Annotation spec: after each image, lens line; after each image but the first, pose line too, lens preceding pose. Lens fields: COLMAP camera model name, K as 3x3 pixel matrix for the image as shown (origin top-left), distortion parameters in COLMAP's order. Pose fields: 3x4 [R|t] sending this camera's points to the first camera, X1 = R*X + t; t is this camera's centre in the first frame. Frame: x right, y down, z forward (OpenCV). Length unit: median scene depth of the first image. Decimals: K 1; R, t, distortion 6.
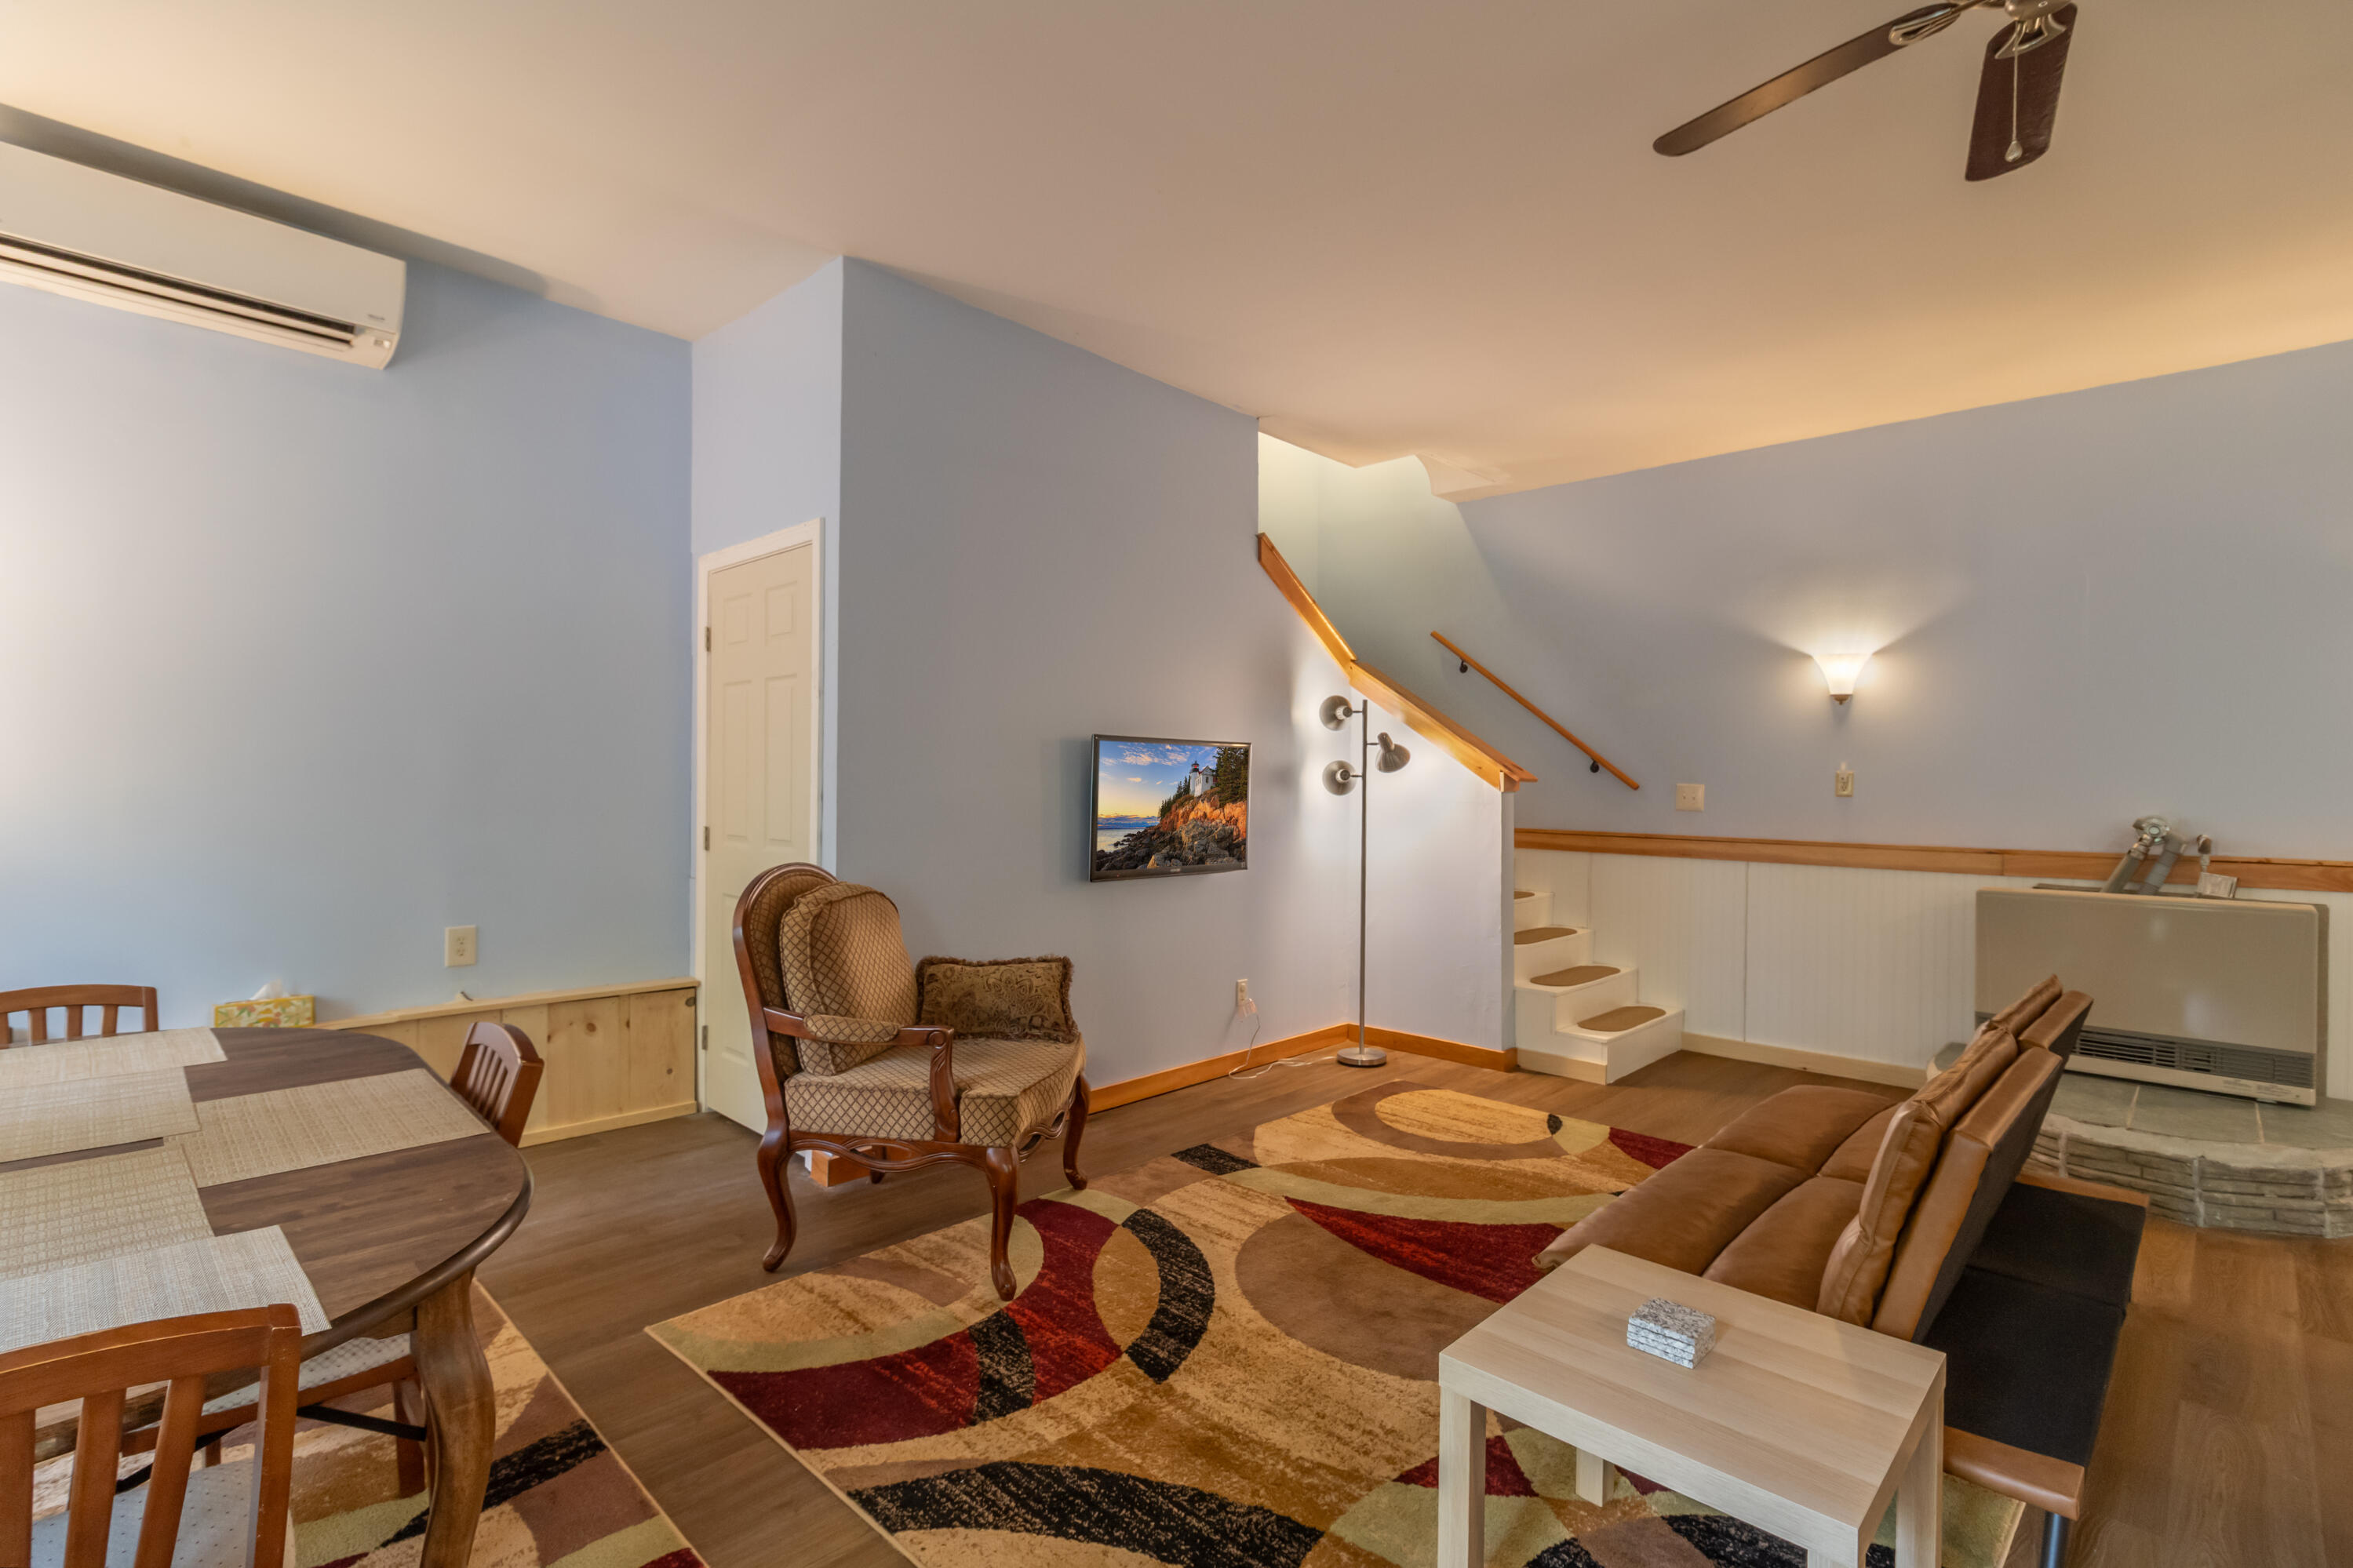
lens RADIAL K [[1091.2, 0, 1176.5], [0, 1091.2, 784.0], [0, 0, 1]] dist [0.001454, 0.000095]
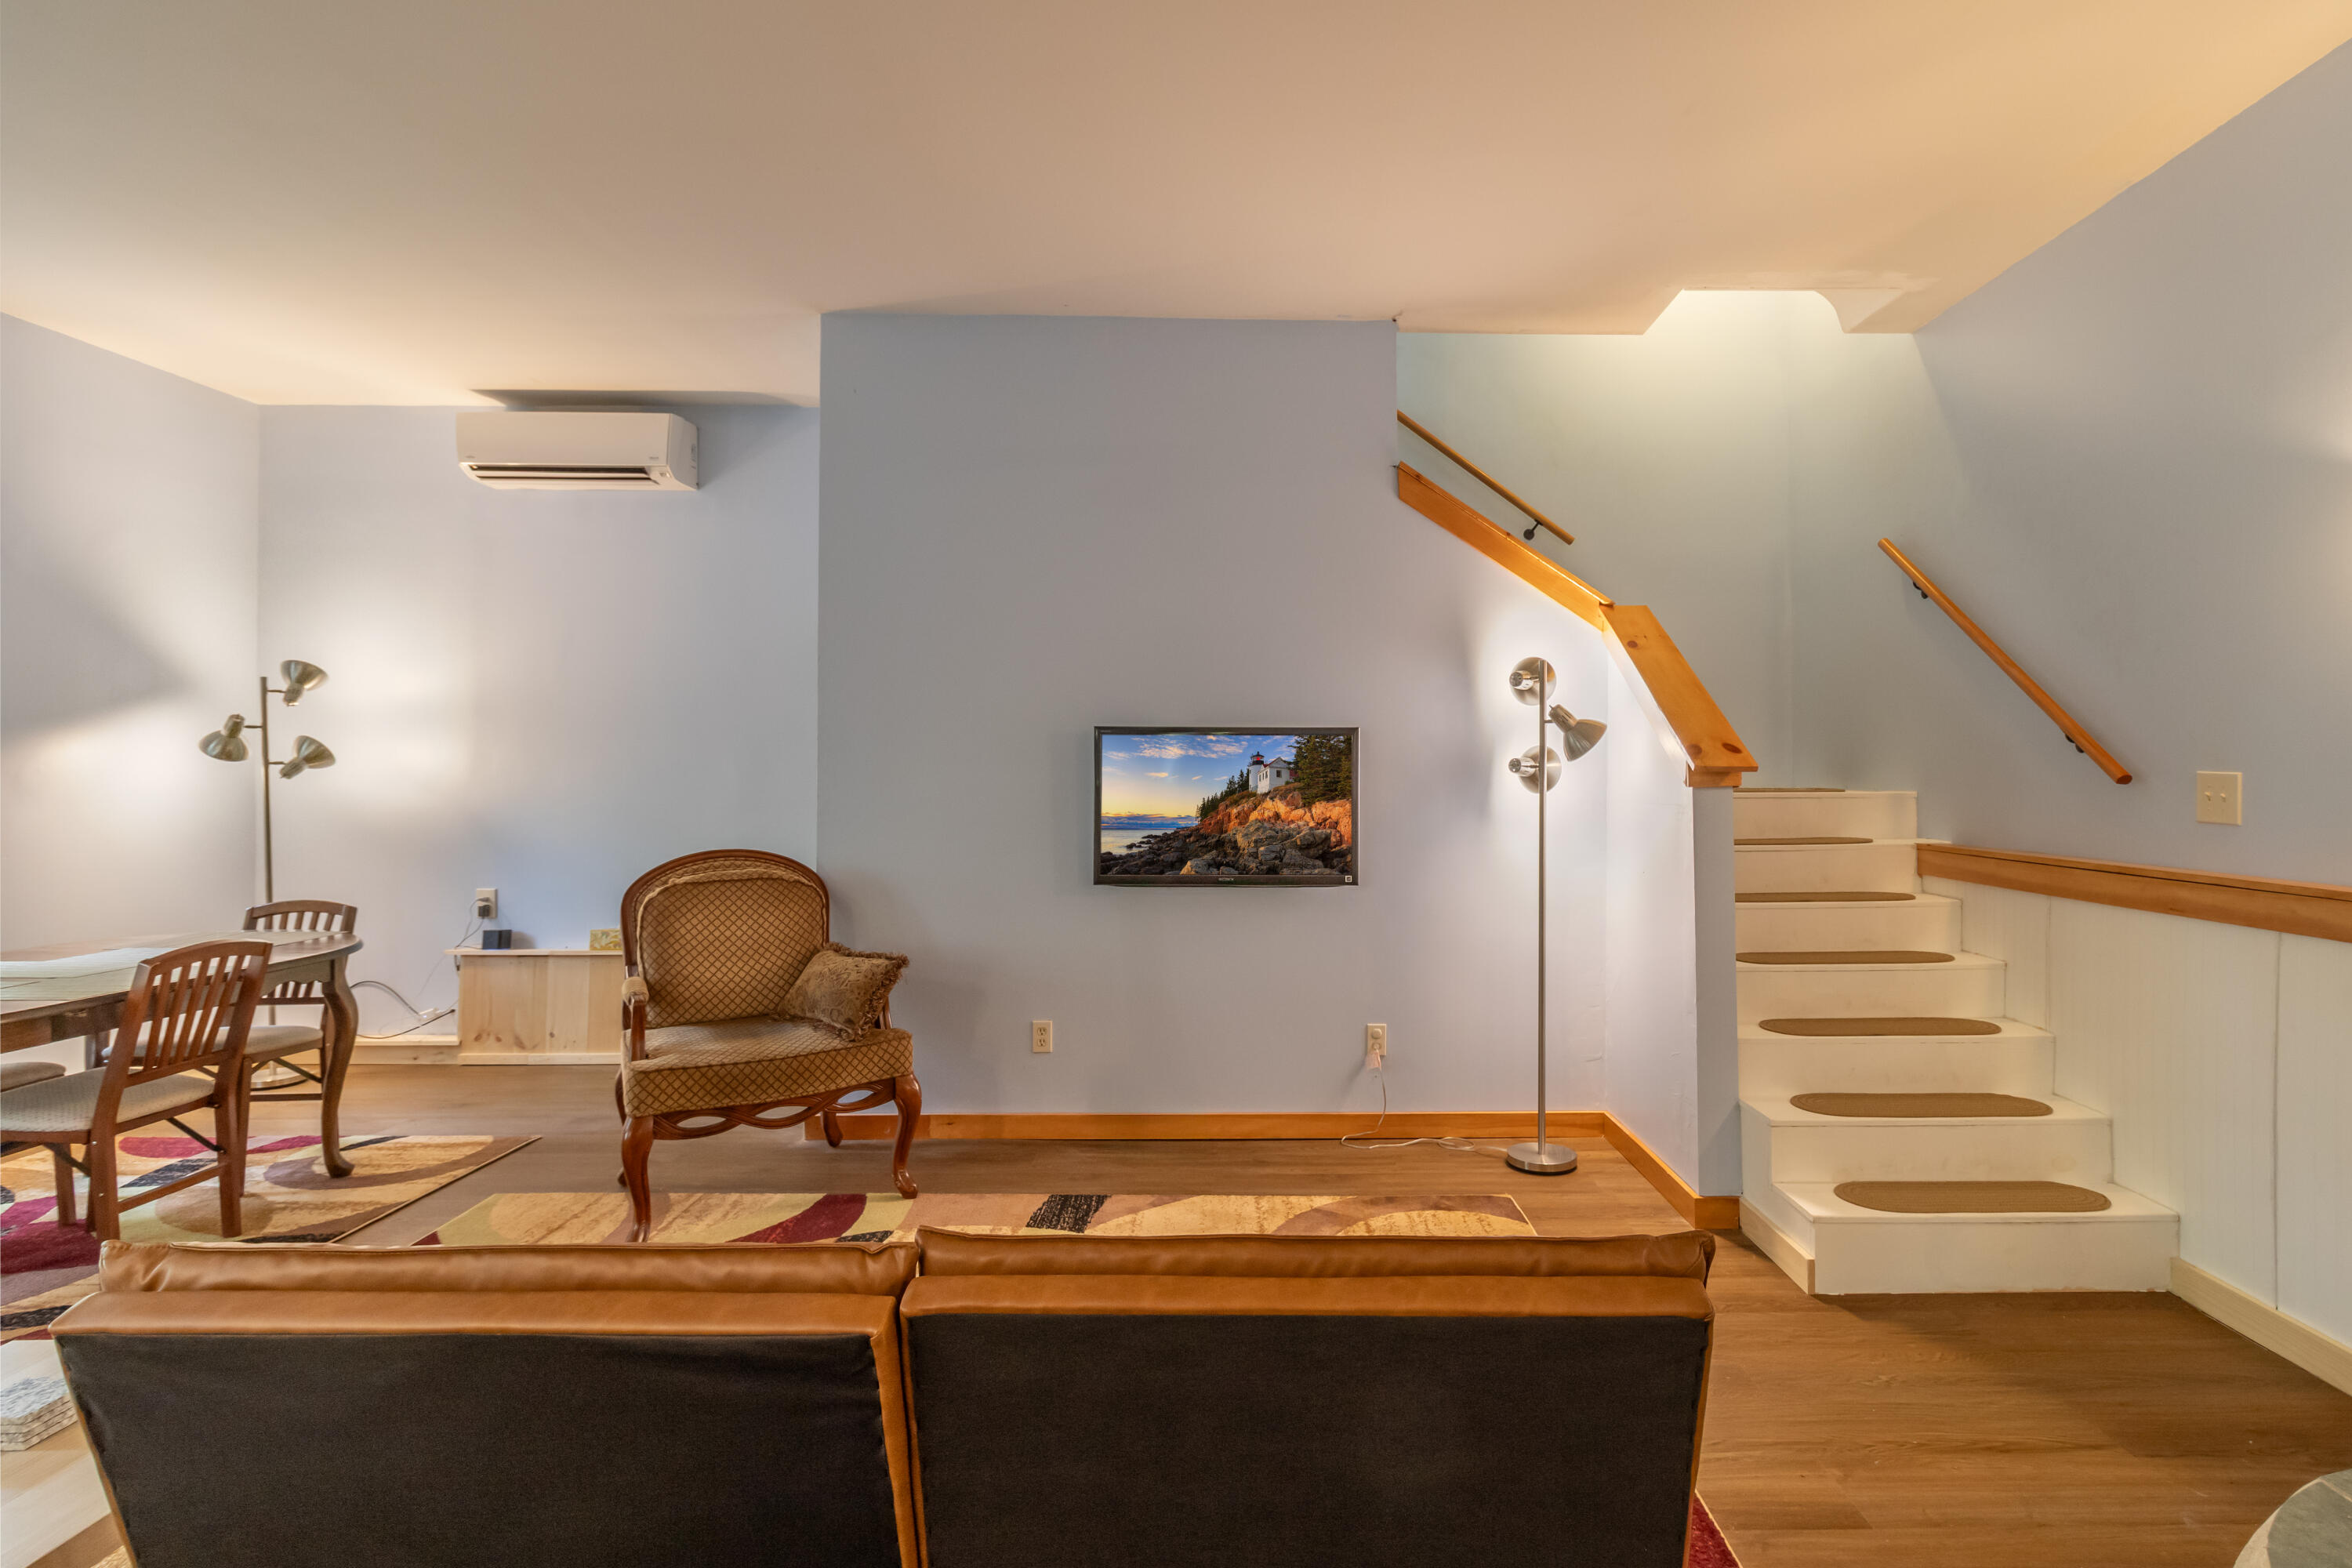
lens RADIAL K [[1144.5, 0, 1251.2], [0, 1144.5, 755.2], [0, 0, 1]] dist [0.002616, -0.000239]
pose [[0.704440, -0.024200, -0.709351, 0.665766], [0.005492, 0.999574, -0.028647, 0.007185], [0.709743, 0.016285, 0.704273, 0.384062]]
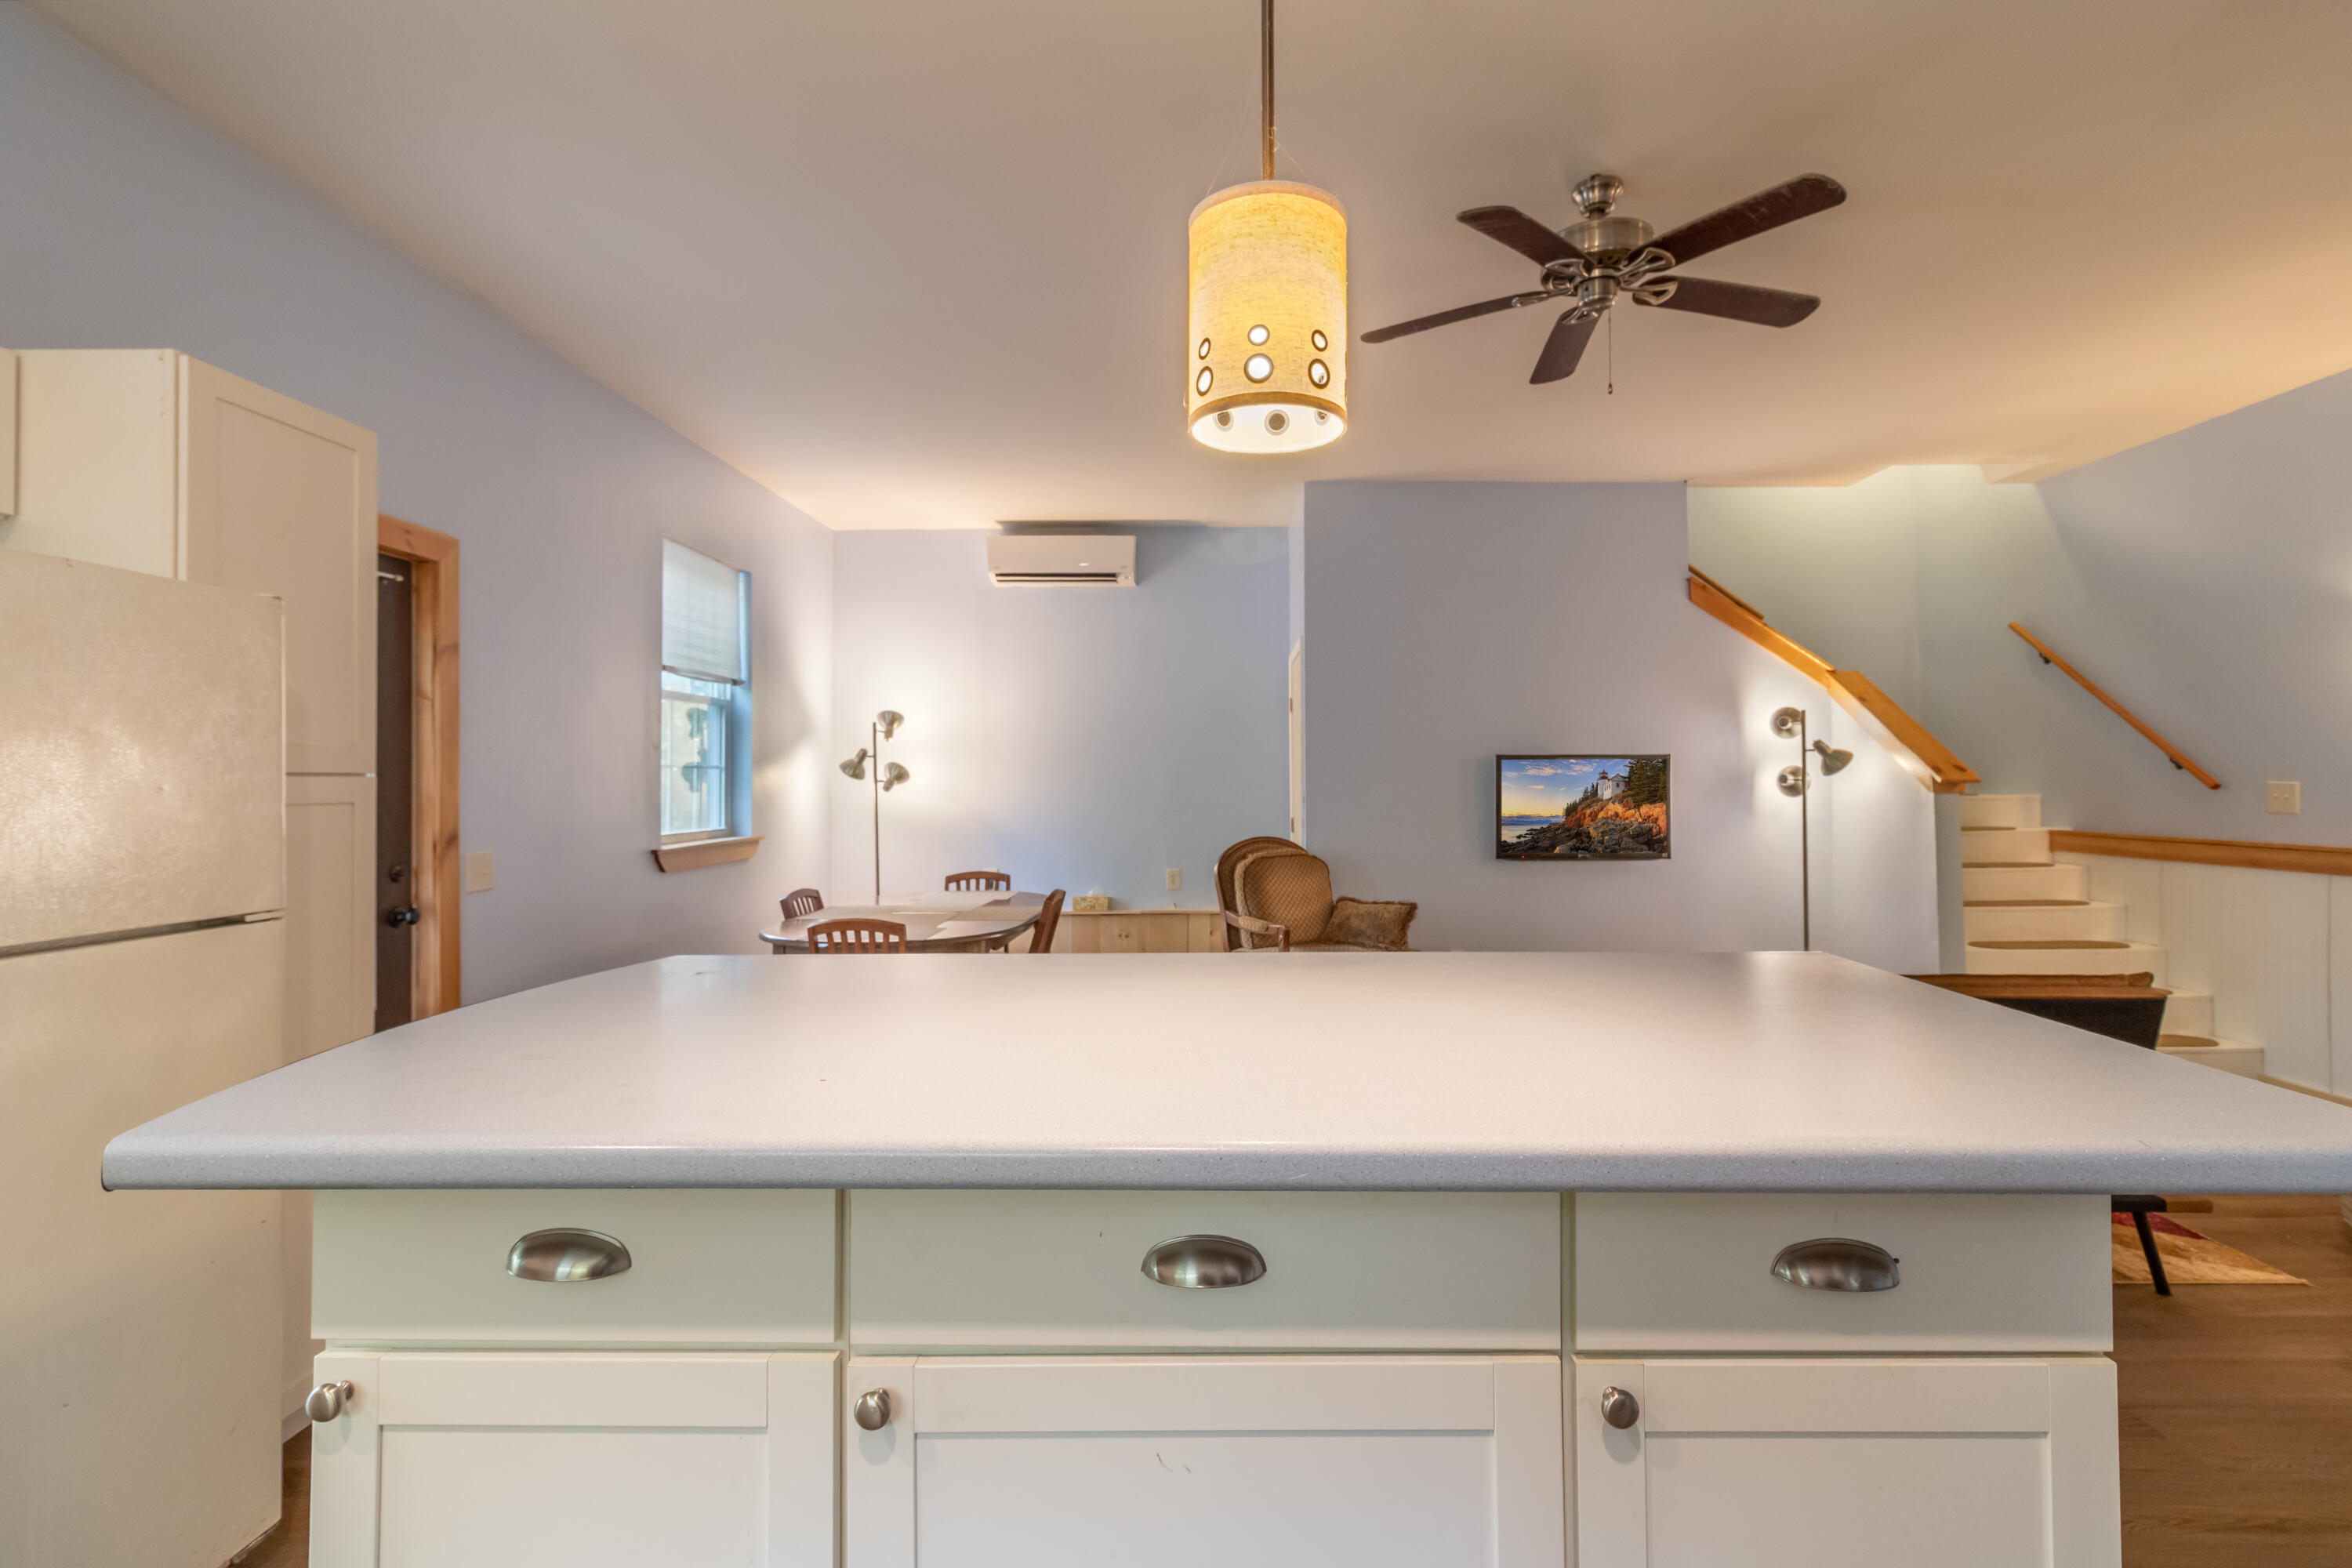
lens RADIAL K [[1069.7, 0, 1202.2], [0, 1069.7, 761.8], [0, 0, 1]] dist [0.000616, 0.000164]
pose [[0.688635, -0.029865, -0.724493, 0.620270], [0.010167, 0.999451, -0.031535, 0.002844], [0.725037, 0.014351, 0.688561, -0.206367]]
